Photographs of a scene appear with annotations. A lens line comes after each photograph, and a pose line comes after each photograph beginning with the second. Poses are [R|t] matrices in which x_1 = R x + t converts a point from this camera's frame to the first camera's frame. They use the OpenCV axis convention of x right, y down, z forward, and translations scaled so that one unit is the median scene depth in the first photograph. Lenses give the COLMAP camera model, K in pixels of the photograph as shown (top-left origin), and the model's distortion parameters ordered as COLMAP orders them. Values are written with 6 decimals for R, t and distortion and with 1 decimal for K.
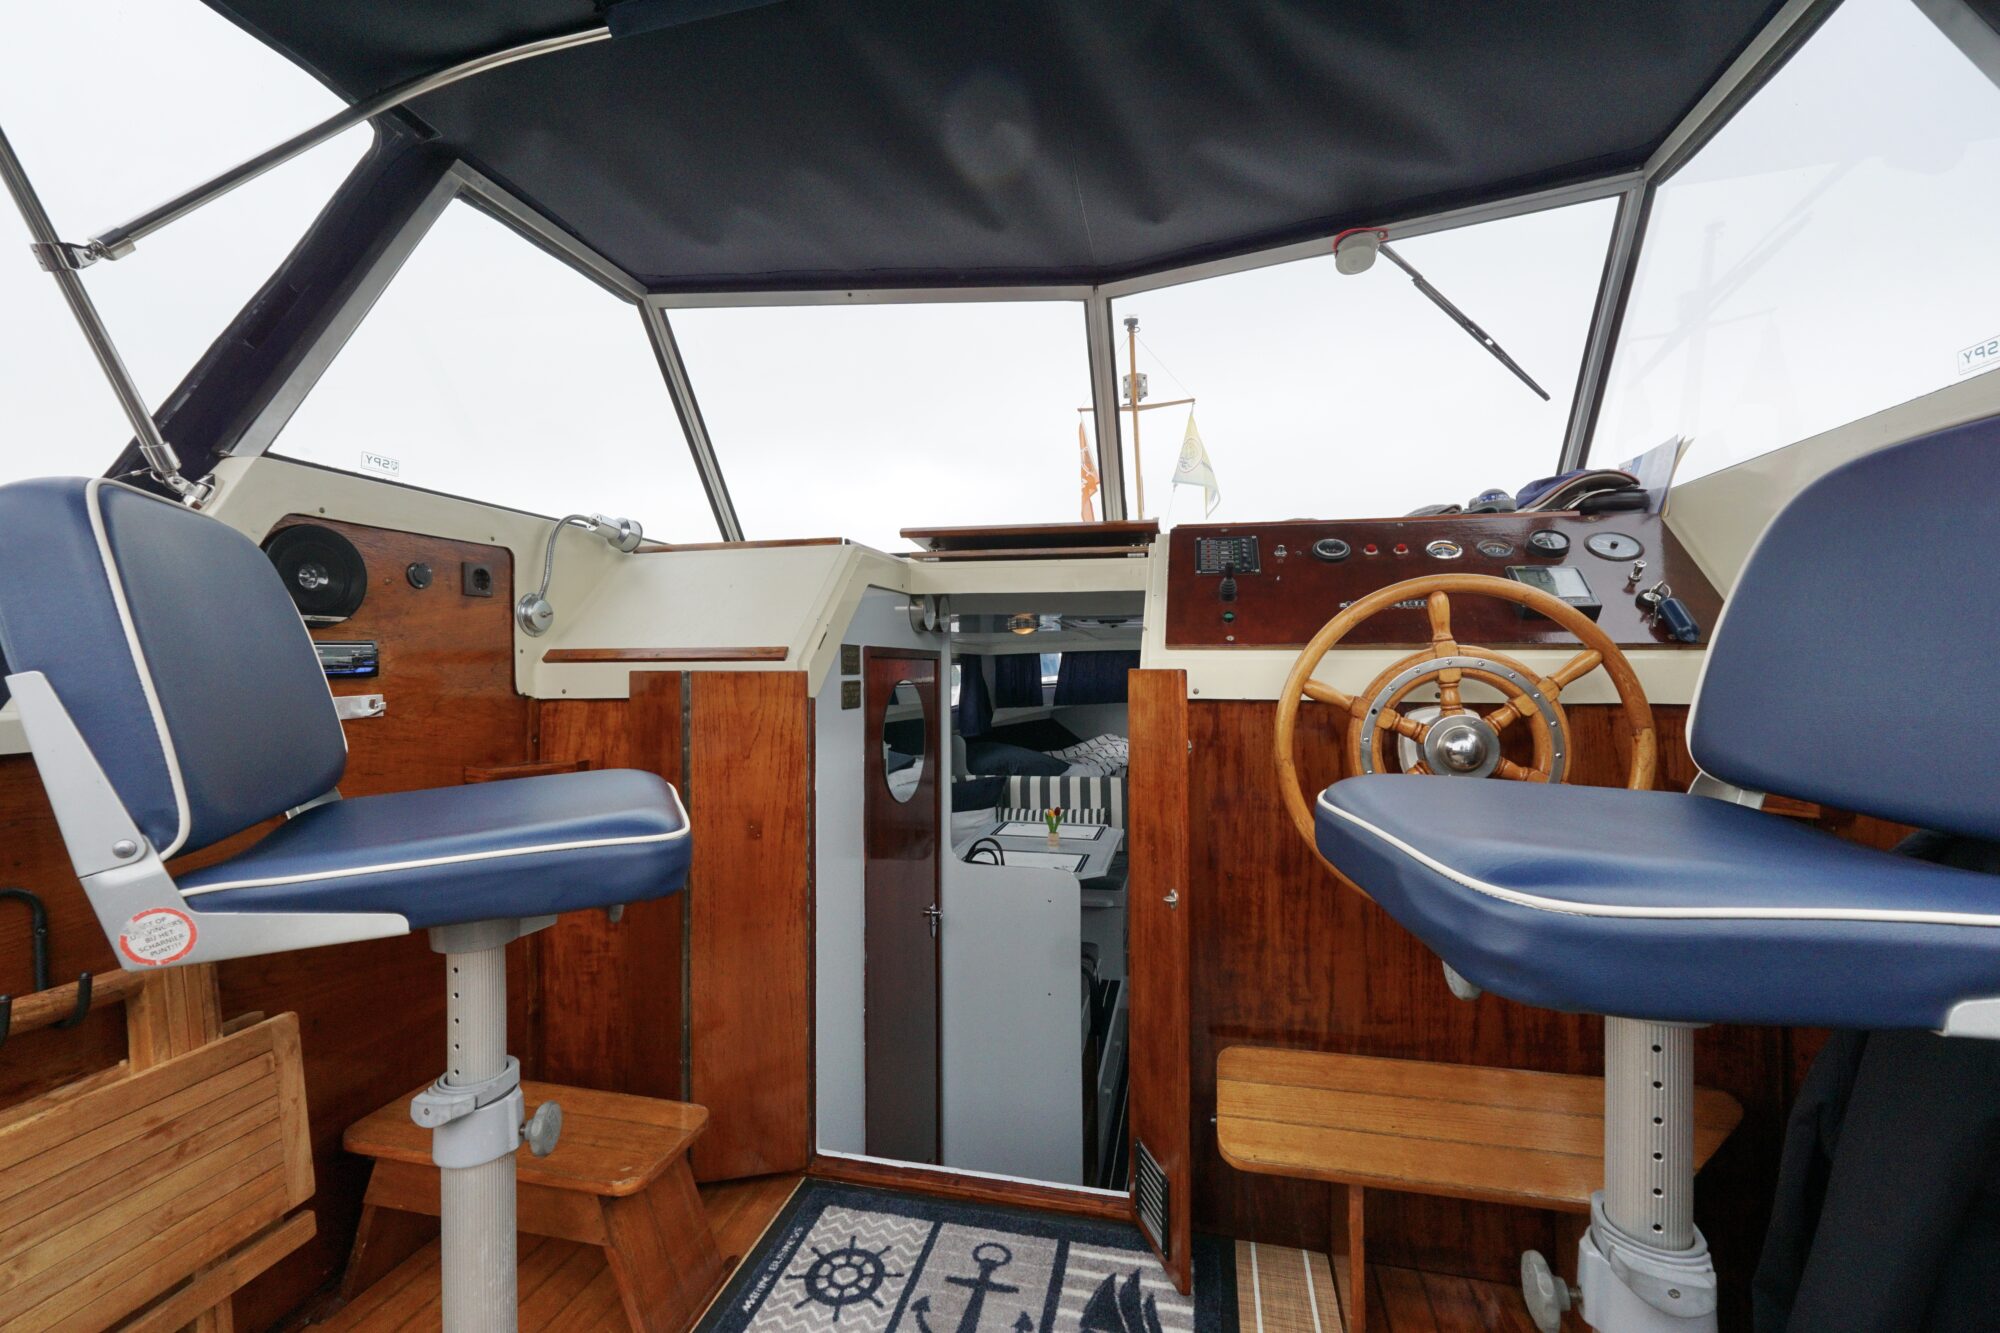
lens RADIAL K [[839.4, 0, 998.5], [0, 839.4, 662.5], [0, 0, 1]] dist [-0.018507, 0.007314]
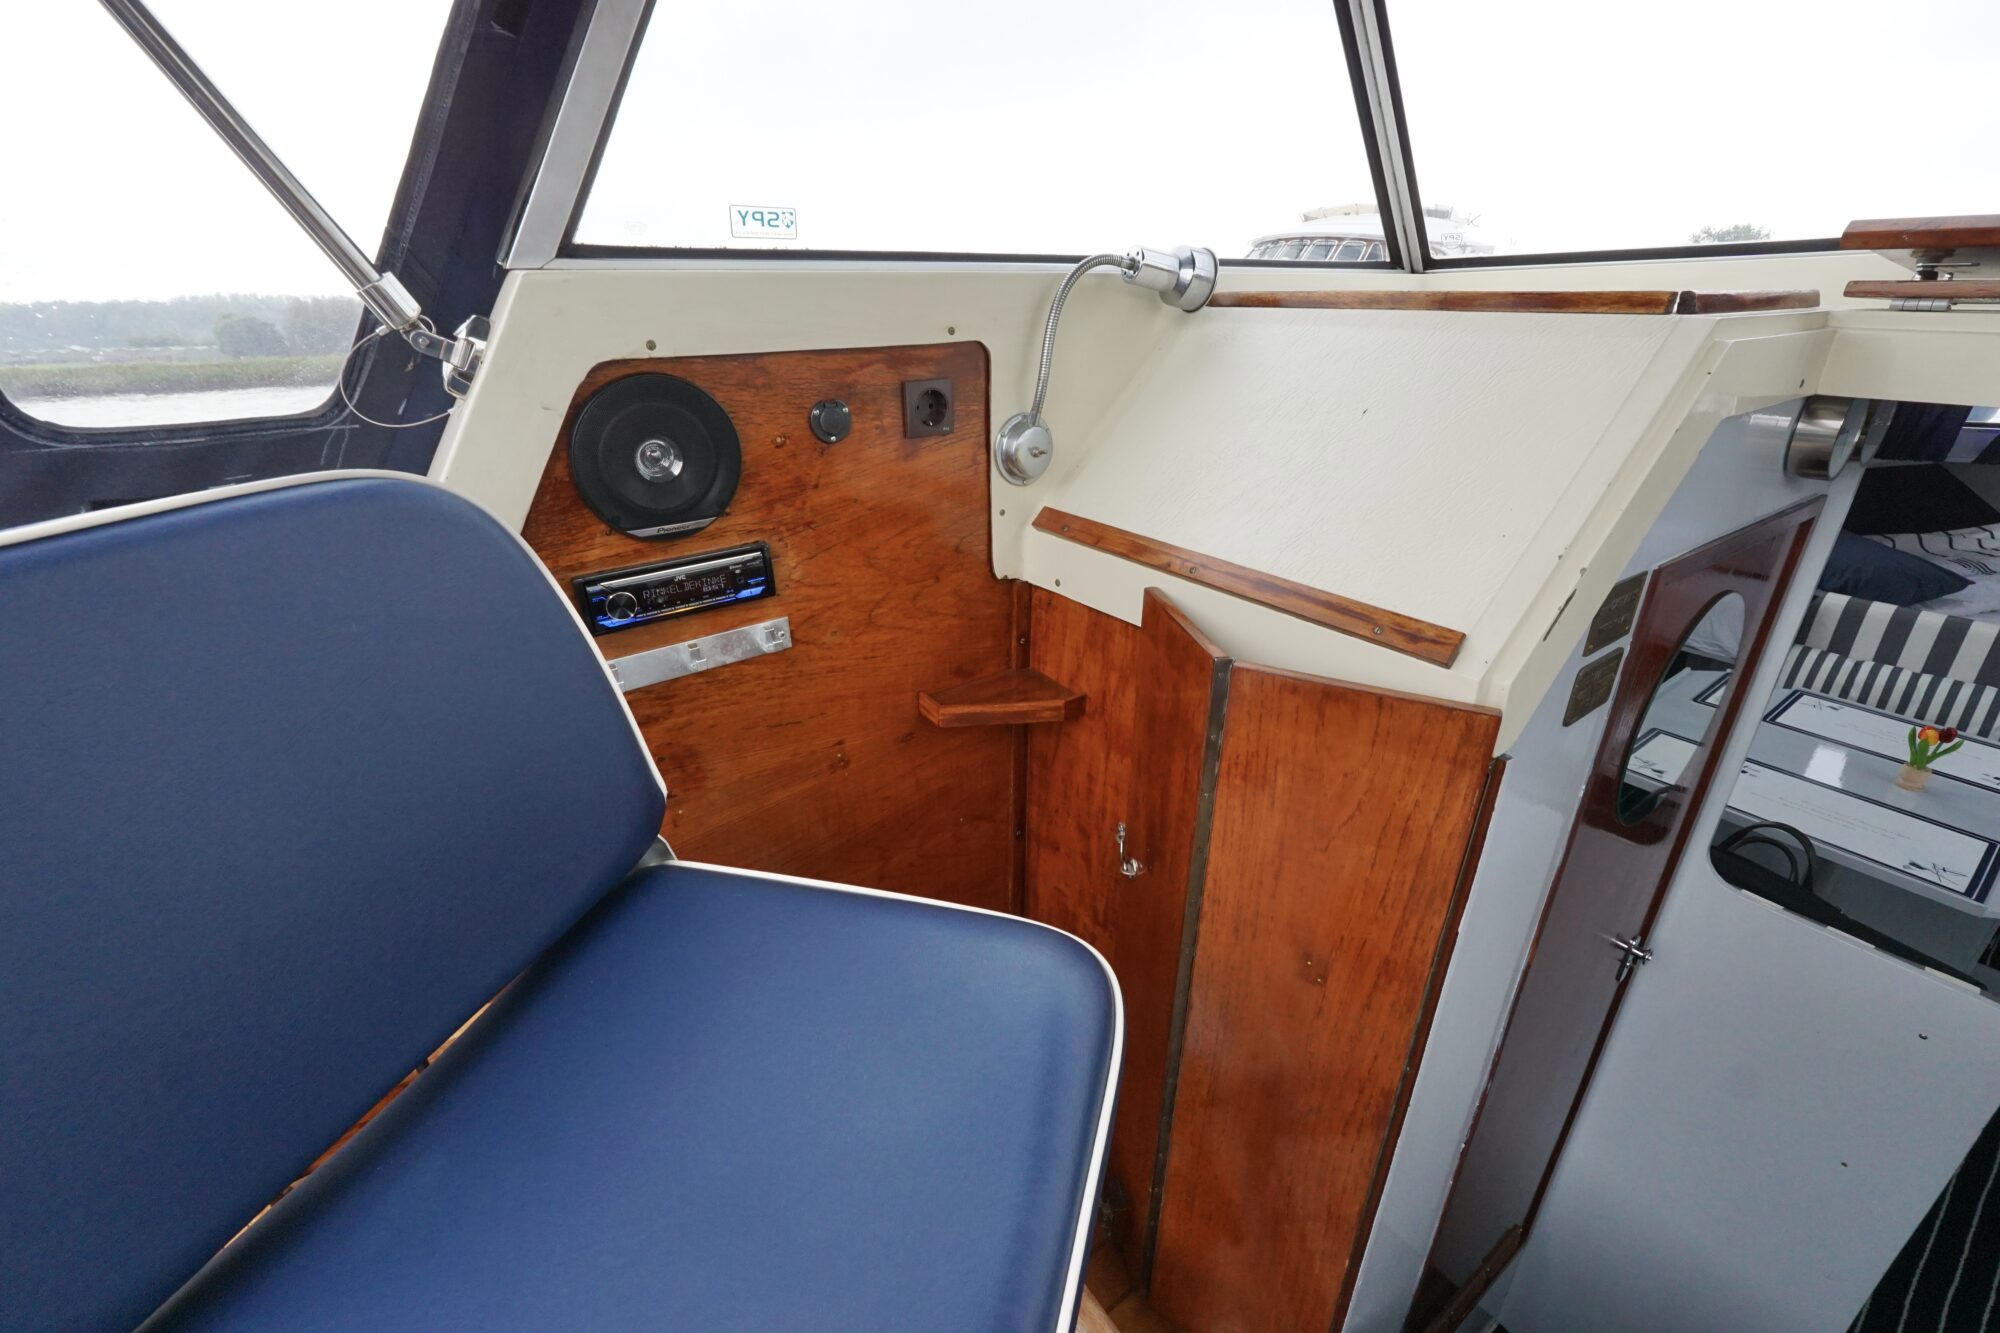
lens RADIAL K [[839.4, 0, 998.5], [0, 839.4, 662.5], [0, 0, 1]] dist [-0.018507, 0.007314]
pose [[0.753763, 0.266480, -0.600691, -0.179059], [0.004042, 0.912193, 0.409741, -0.184825], [0.657134, -0.311275, 0.686500, 0.578030]]
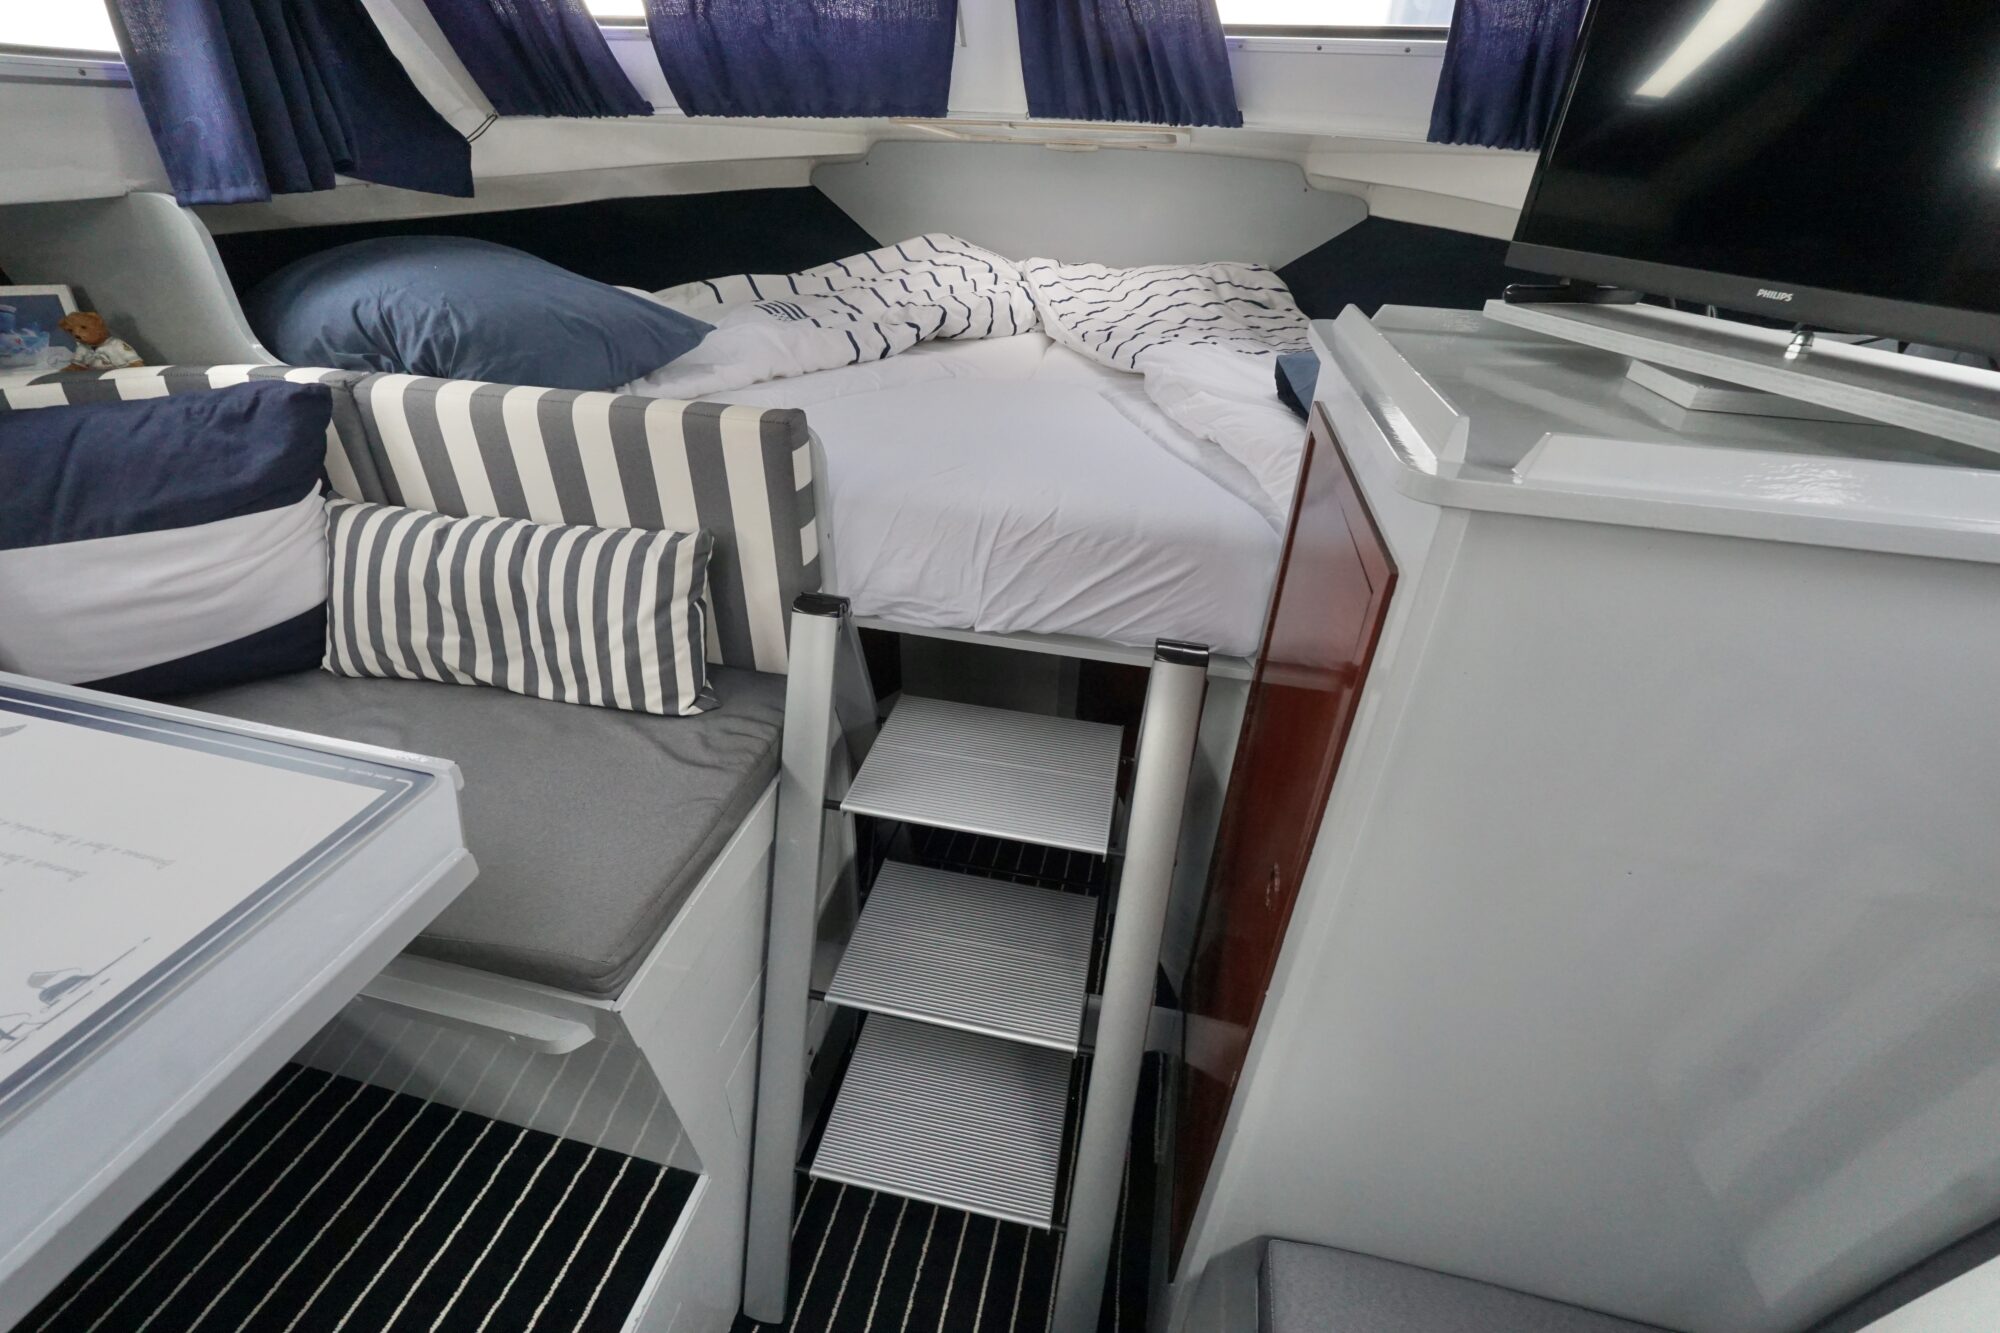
lens RADIAL K [[839.4, 0, 998.5], [0, 839.4, 662.5], [0, 0, 1]] dist [-0.018507, 0.007314]
pose [[0.998814, 0.031853, 0.036825, 0.591057], [-0.046388, 0.852309, 0.520977, 0.196145], [-0.014791, -0.522068, 0.852776, 2.145749]]
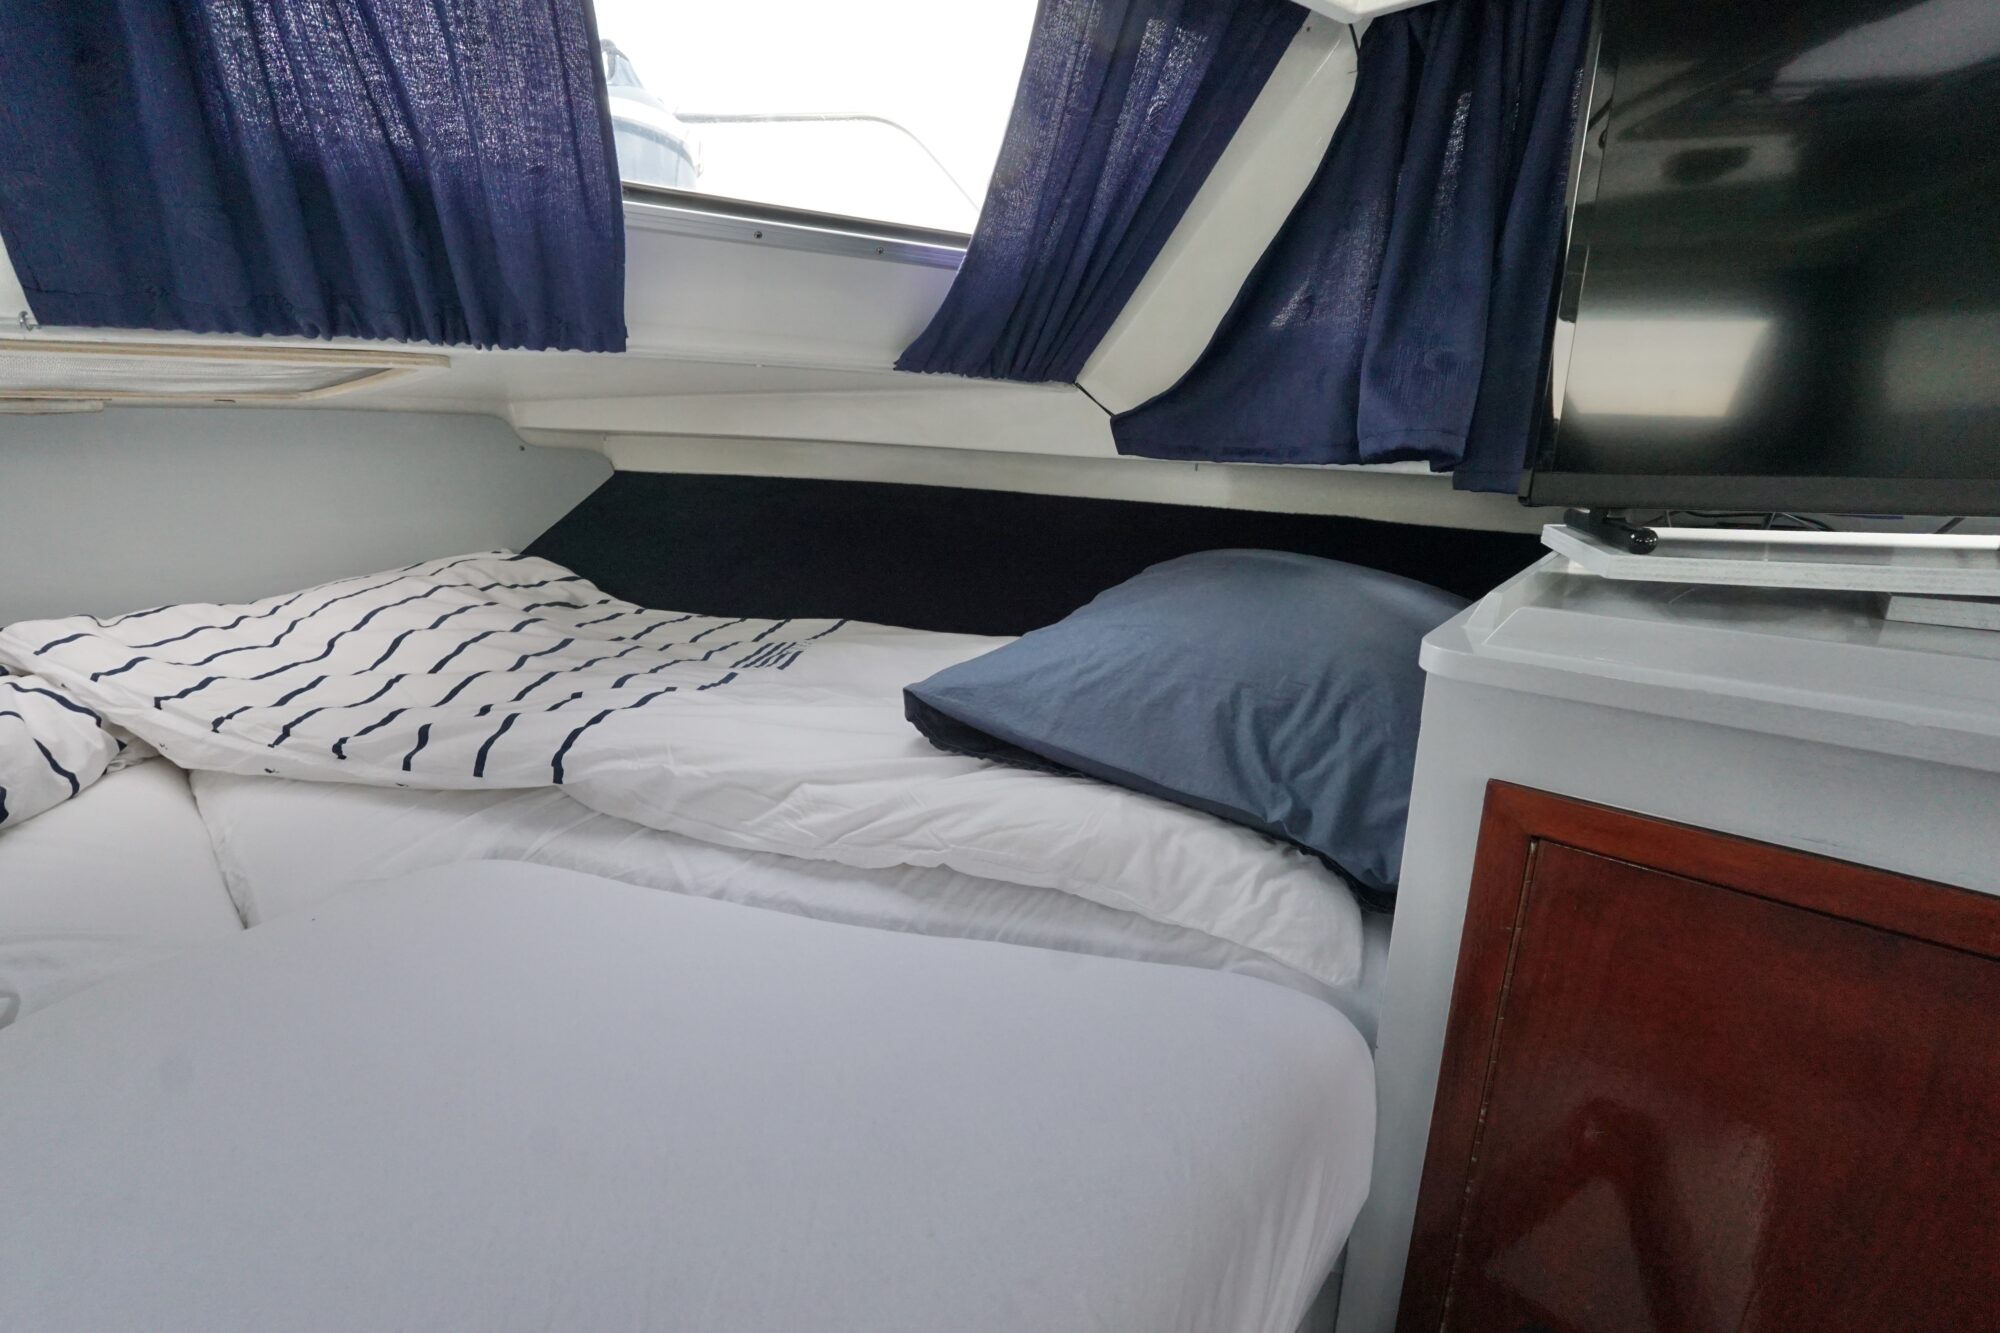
lens RADIAL K [[839.4, 0, 998.5], [0, 839.4, 662.5], [0, 0, 1]] dist [-0.018507, 0.007314]
pose [[0.482133, -0.236816, 0.843485, 0.491496], [0.006272, 0.963682, 0.266977, 0.209904], [-0.876076, -0.123428, 0.466108, 2.775014]]
